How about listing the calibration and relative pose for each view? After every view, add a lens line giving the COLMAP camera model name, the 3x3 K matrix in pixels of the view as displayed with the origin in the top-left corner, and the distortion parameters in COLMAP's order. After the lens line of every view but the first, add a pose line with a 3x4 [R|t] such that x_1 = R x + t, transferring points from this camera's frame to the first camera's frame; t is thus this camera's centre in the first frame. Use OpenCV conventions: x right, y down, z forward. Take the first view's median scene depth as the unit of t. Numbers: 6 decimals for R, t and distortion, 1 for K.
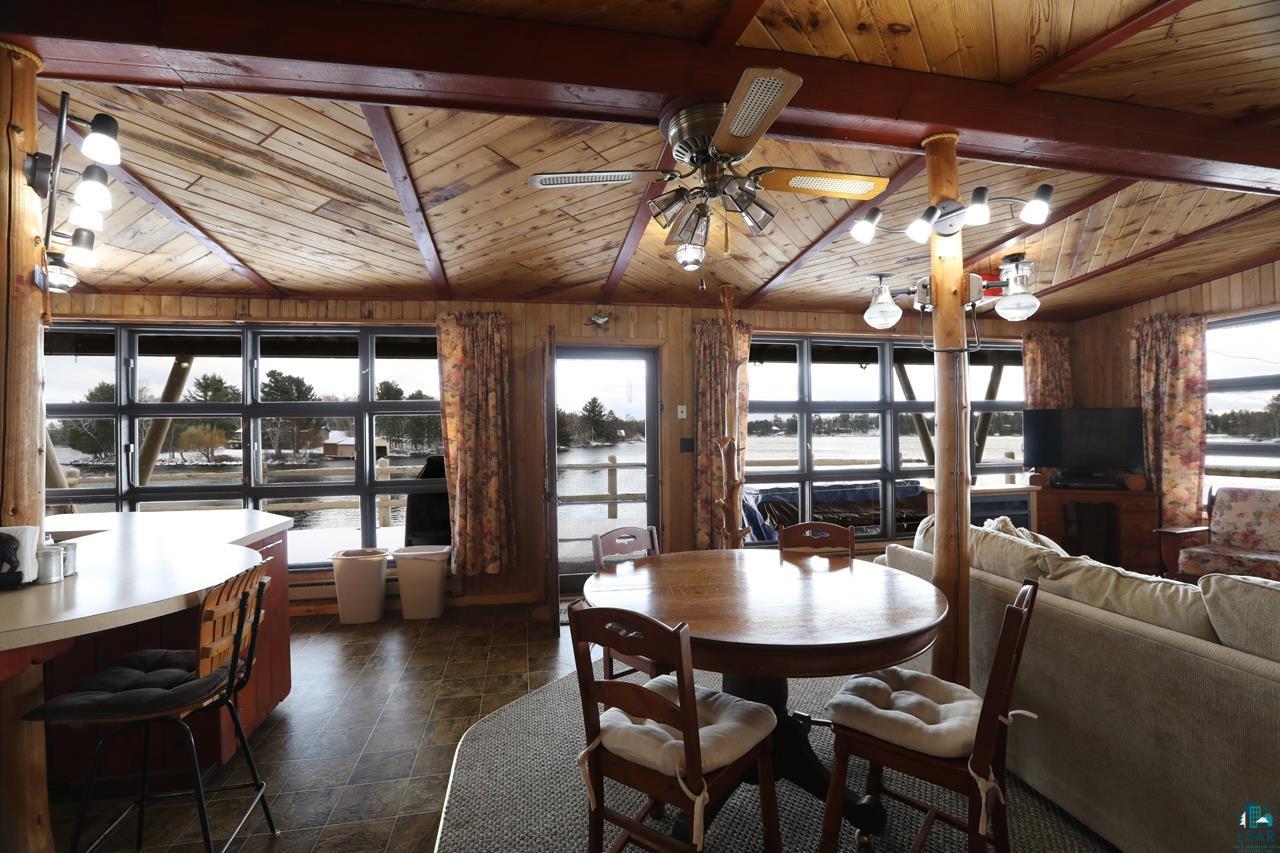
lens RADIAL K [[602.9, 0, 640.0], [0, 602.9, 426.5], [0, 0, 1]] dist [-0.000005, 0.009511]
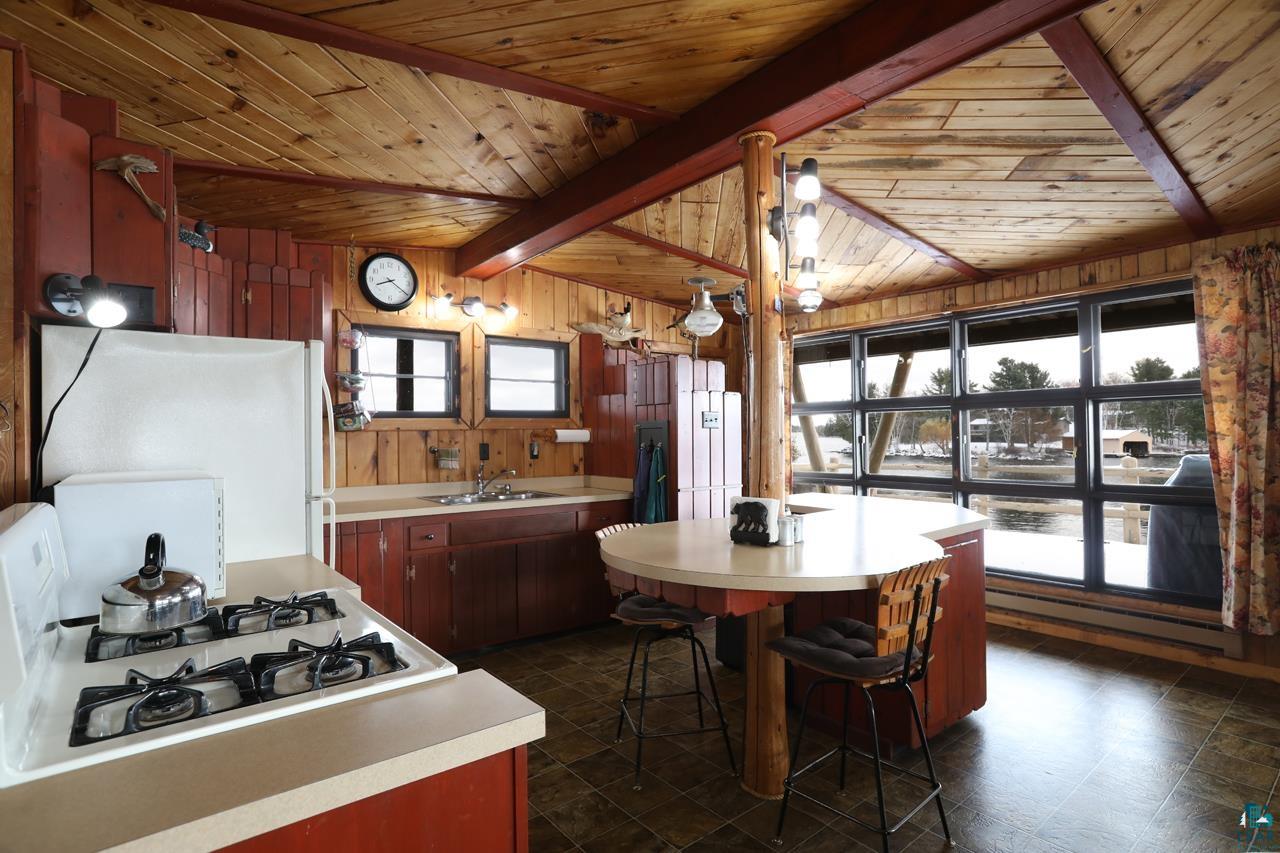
lens RADIAL K [[664.5, 0, 640.0], [0, 664.5, 426.5], [0, 0, 1]] dist [-0.004891, 0.020019]
pose [[0.498810, -0.002503, -0.866708, 0.038906], [0.013617, 0.999895, 0.004948, -0.000067], [0.866604, -0.014270, 0.498792, 0.030032]]
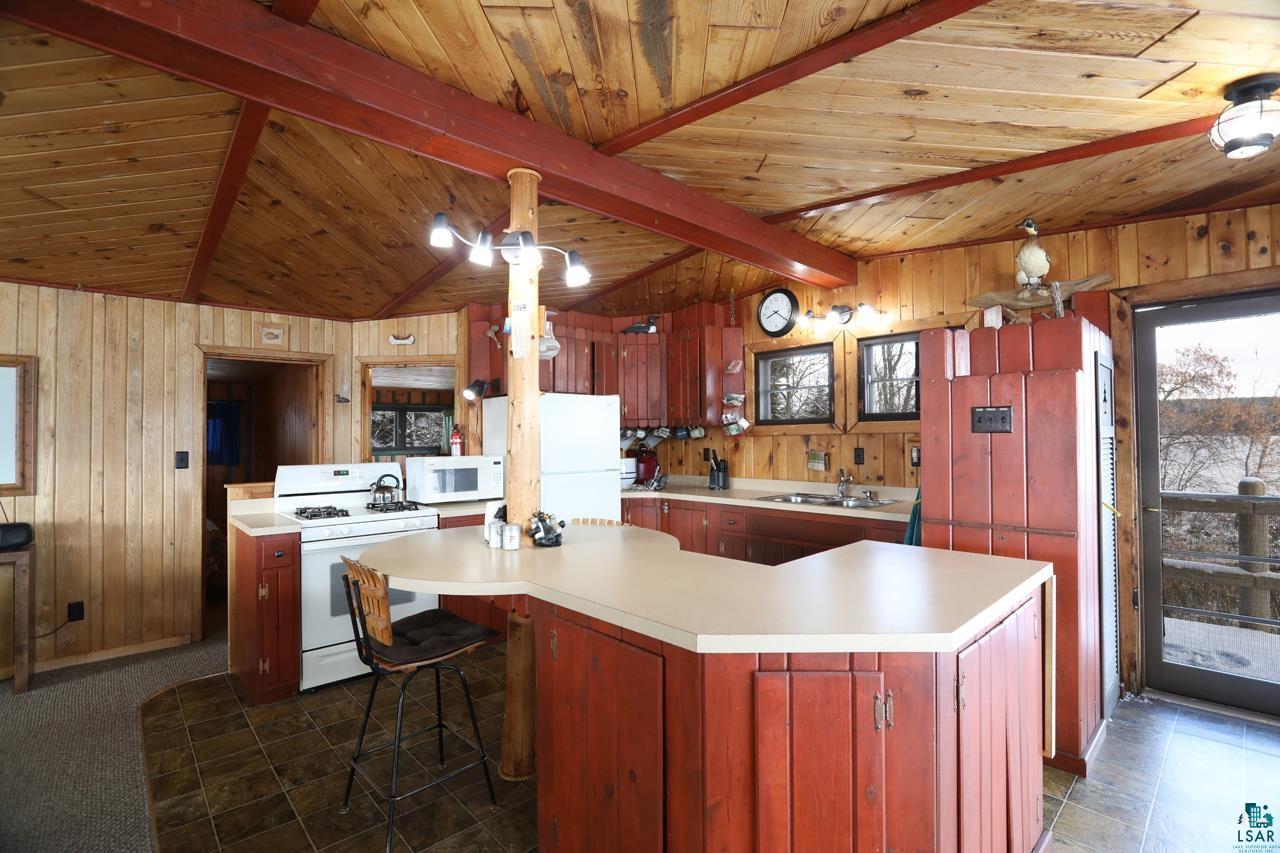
lens RADIAL K [[602.9, 0, 640.0], [0, 602.9, 426.5], [0, 0, 1]] dist [-0.000005, 0.009511]
pose [[-0.817298, 0.001877, -0.576212, -0.066253], [0.017869, 0.999596, -0.022089, 0.004947], [0.575938, -0.028349, -0.817002, 0.487094]]
